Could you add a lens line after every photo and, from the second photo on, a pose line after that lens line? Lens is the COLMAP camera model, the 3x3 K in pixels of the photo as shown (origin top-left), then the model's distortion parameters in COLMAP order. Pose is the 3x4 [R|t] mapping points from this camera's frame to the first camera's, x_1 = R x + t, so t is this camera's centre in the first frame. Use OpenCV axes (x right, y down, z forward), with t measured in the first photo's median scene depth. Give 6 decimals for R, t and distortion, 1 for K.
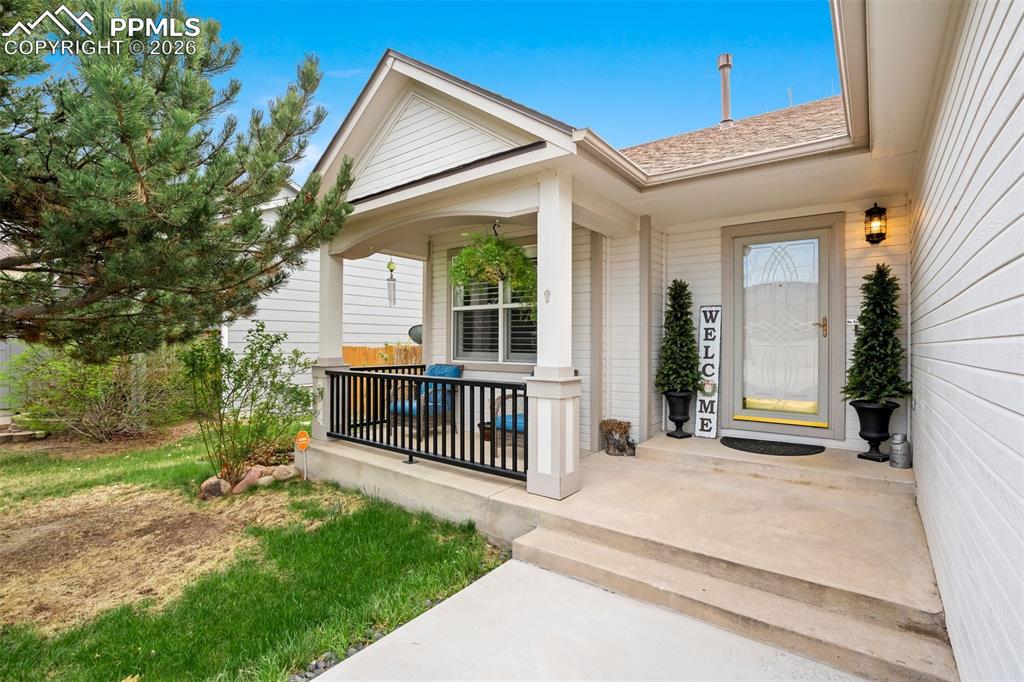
lens RADIAL K [[465.8, 0, 512.0], [0, 465.8, 341.0], [0, 0, 1]] dist [-0.001720, -0.000195]
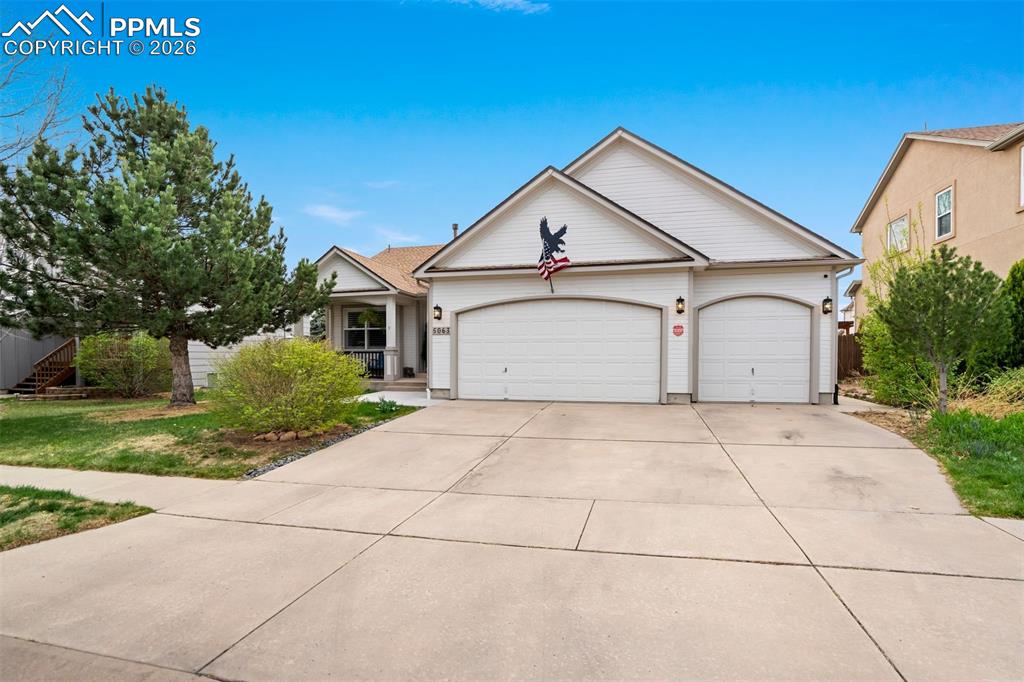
lens RADIAL K [[469.2, 0, 514.3], [0, 469.2, 357.7], [0, 0, 1]] dist [-0.001325, -0.000084]
pose [[0.908956, -0.005932, 0.416850, -0.492268], [0.005991, 0.999981, 0.001167, 0.123713], [-0.416849, 0.001436, 0.908974, -2.399238]]
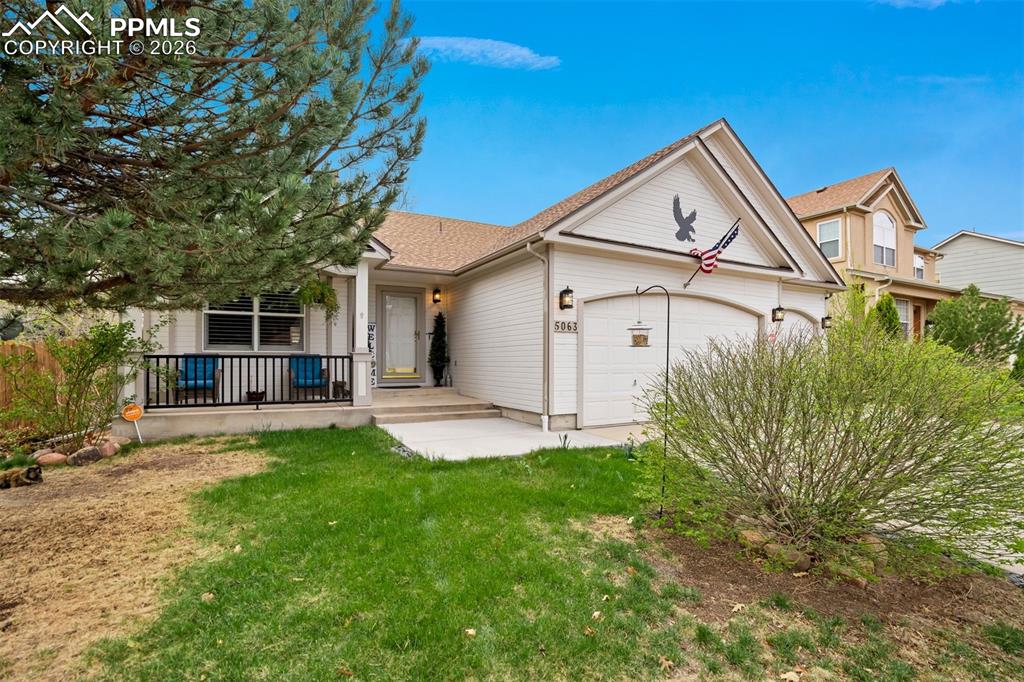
lens RADIAL K [[459.4, 0, 543.2], [0, 459.4, 354.9], [0, 0, 1]] dist [-0.000465, -0.000013]
pose [[0.378627, -0.001099, 0.925549, -1.346963], [0.005640, 0.999983, -0.001120, 0.082830], [-0.925532, 0.005645, 0.378627, -0.510229]]
